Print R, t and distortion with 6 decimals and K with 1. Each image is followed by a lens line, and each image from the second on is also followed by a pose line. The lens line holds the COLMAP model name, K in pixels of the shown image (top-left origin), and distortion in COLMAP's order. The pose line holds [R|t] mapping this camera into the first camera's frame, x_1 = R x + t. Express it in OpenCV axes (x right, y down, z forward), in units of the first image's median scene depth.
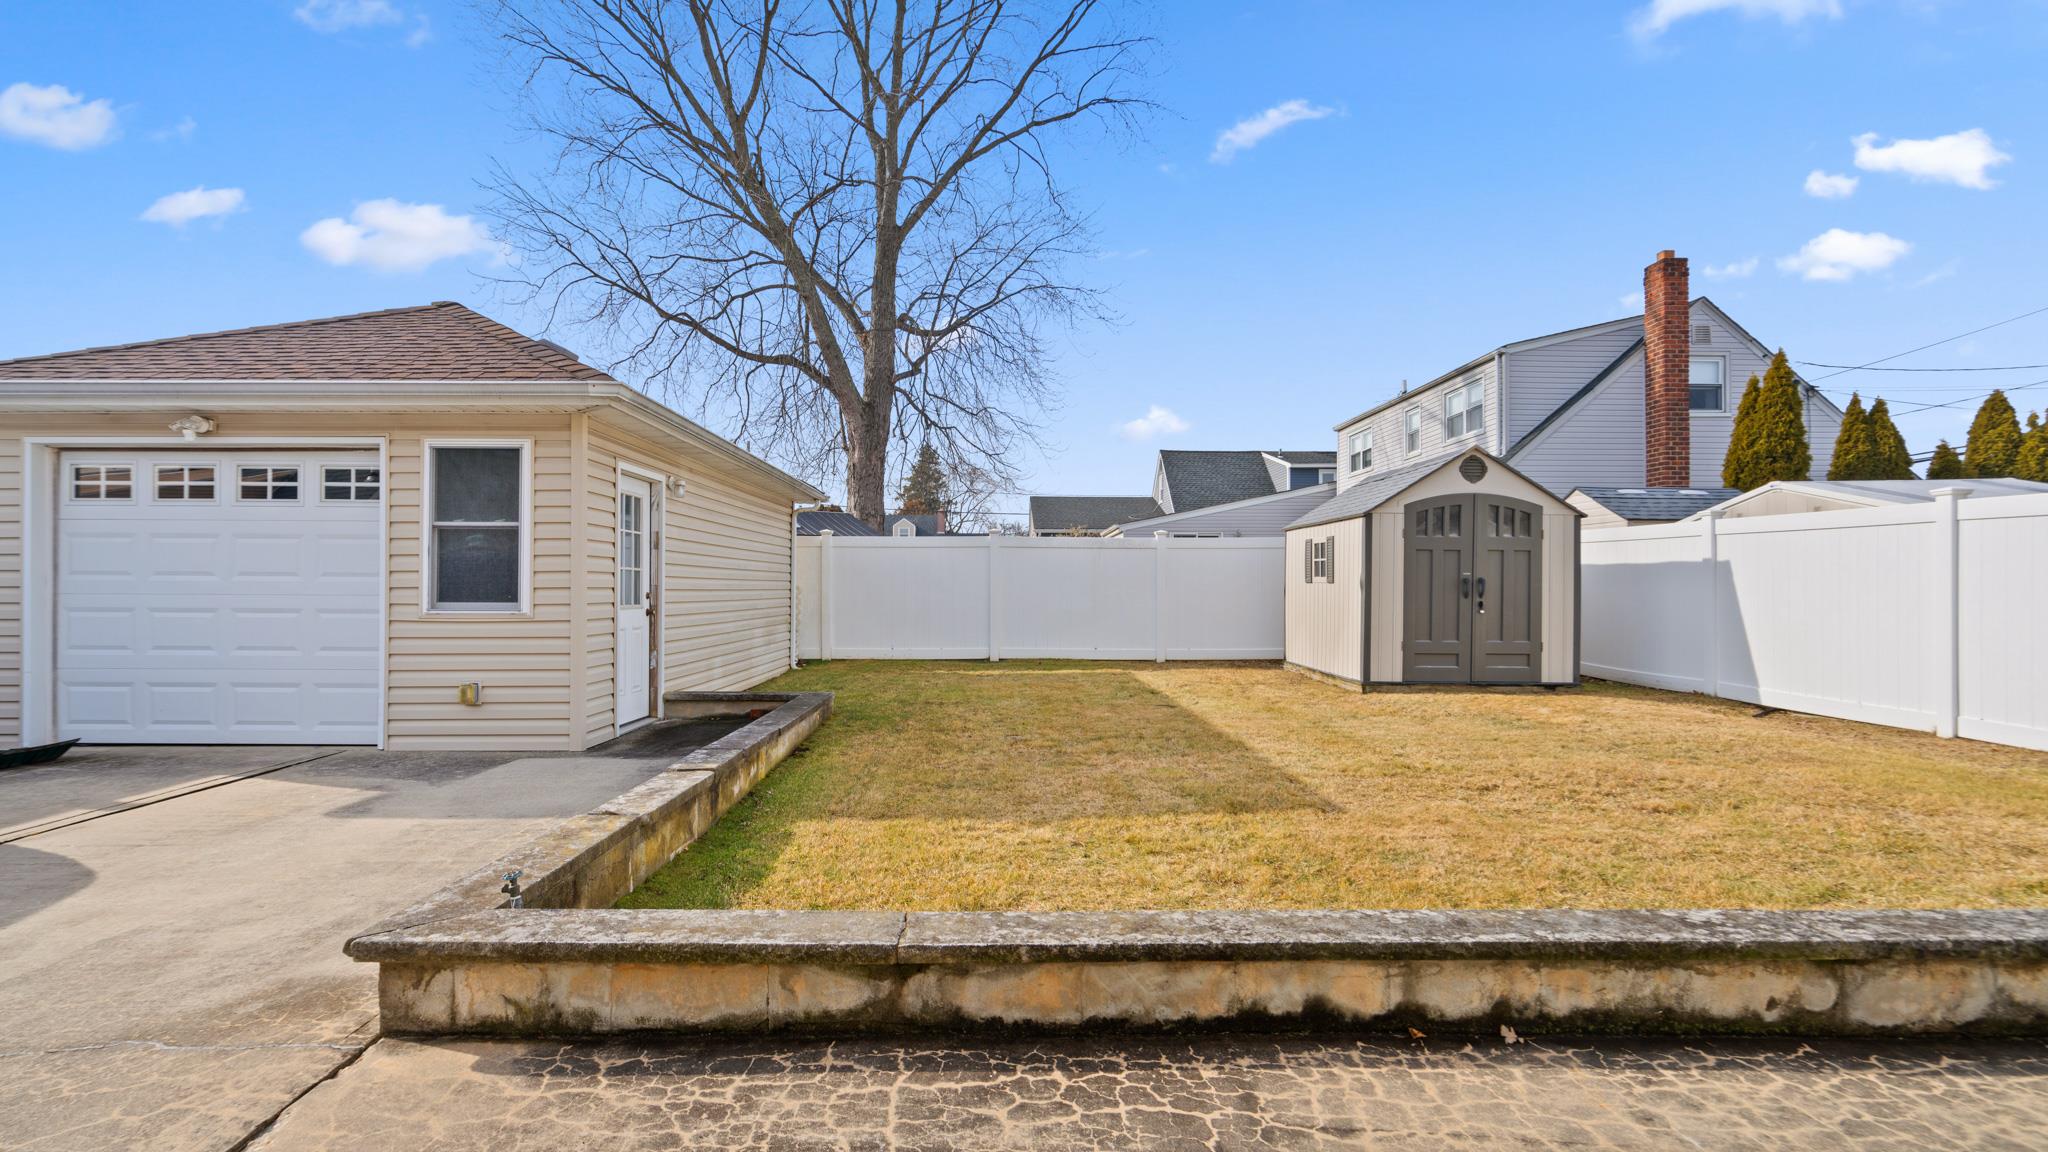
lens RADIAL K [[978.6, 0, 1011.6], [0, 978.6, 585.3], [0, 0, 1]] dist [-0.001334, 0.000267]
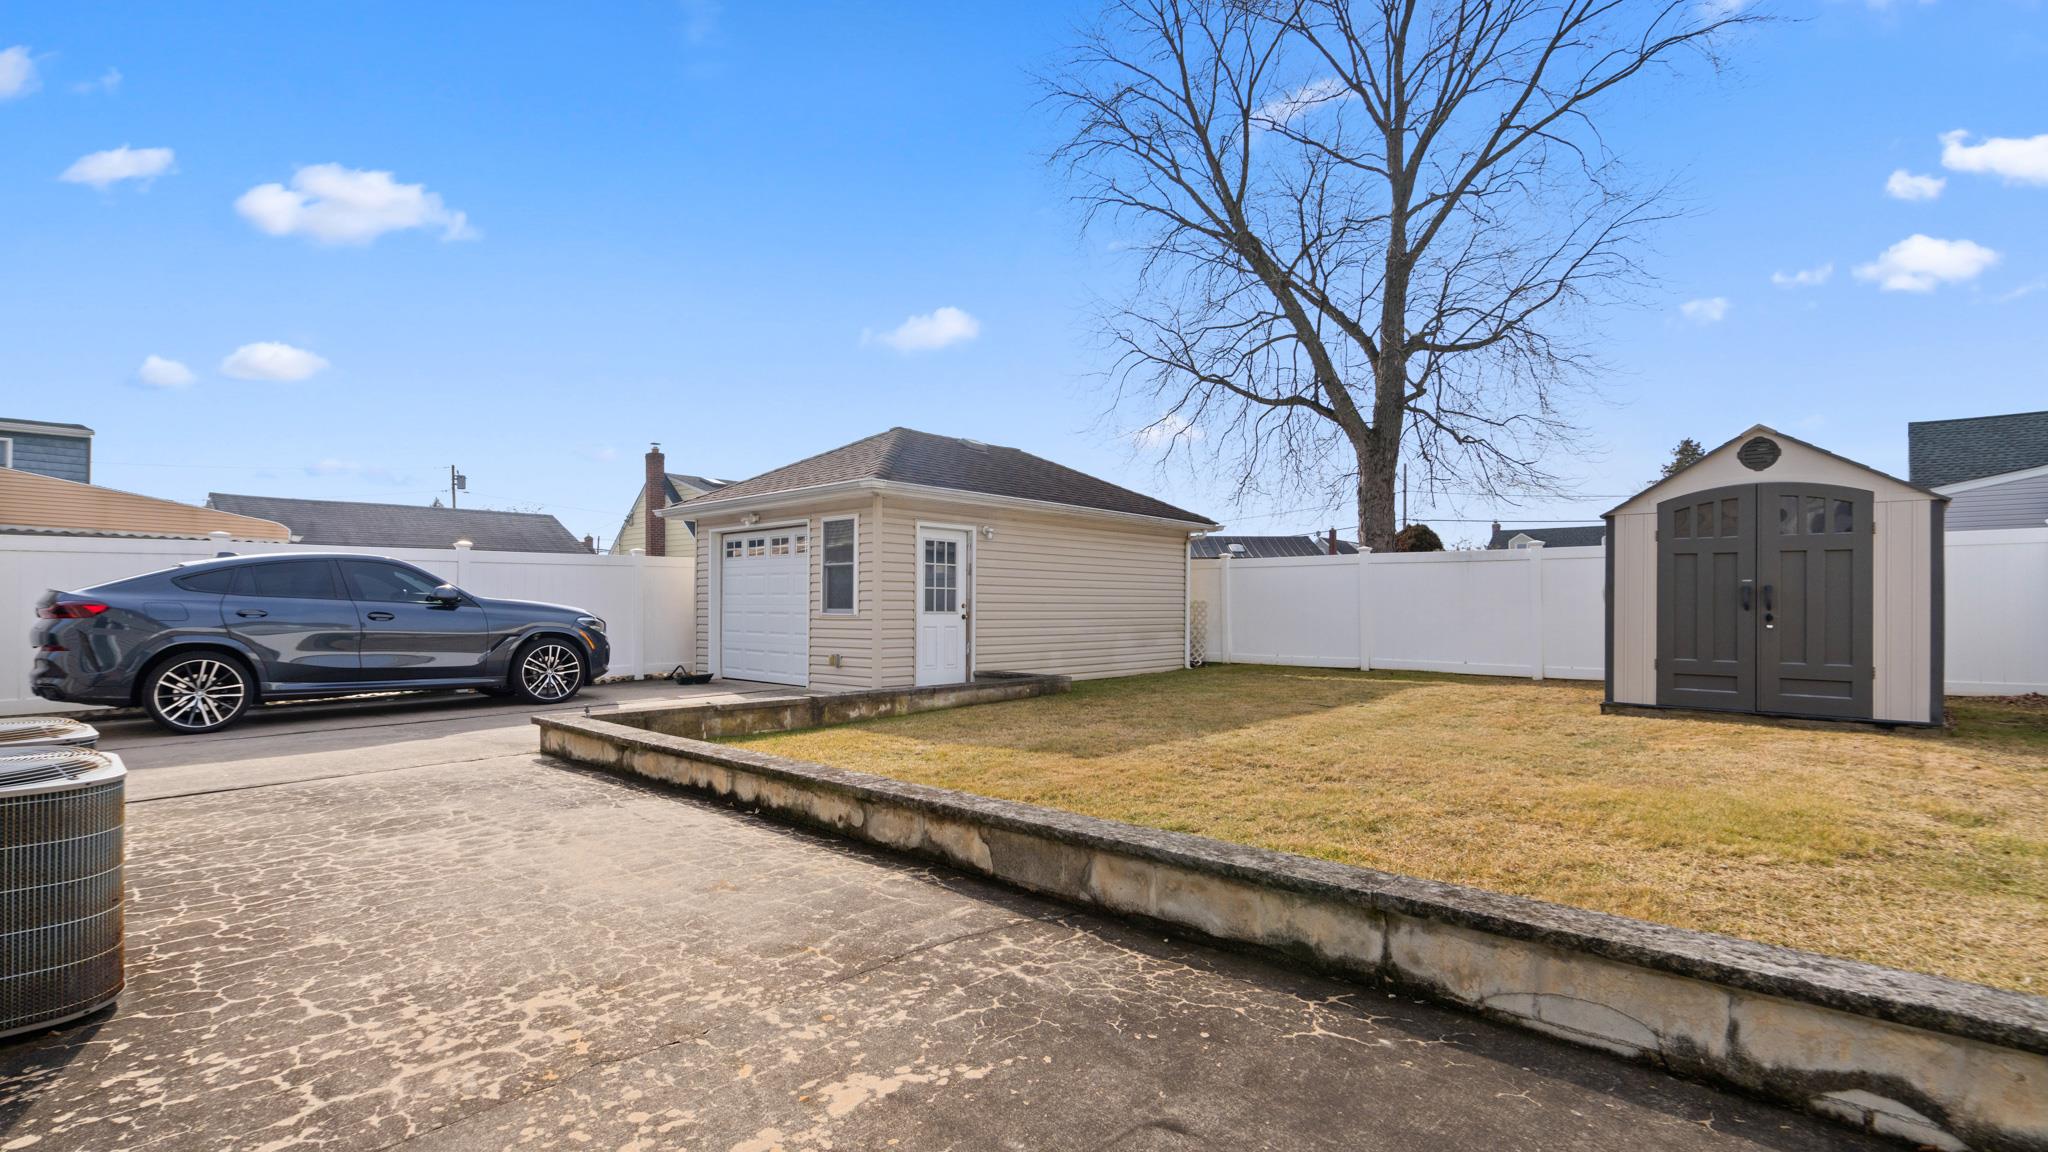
lens RADIAL K [[946.0, 0, 1019.5], [0, 946.0, 605.4], [0, 0, 1]] dist [-0.000815, 0.000123]
pose [[0.727599, -0.001744, -0.686001, 0.566620], [0.001595, 0.999998, -0.000851, 0.009095], [0.686001, -0.000475, 0.727600, -0.012160]]
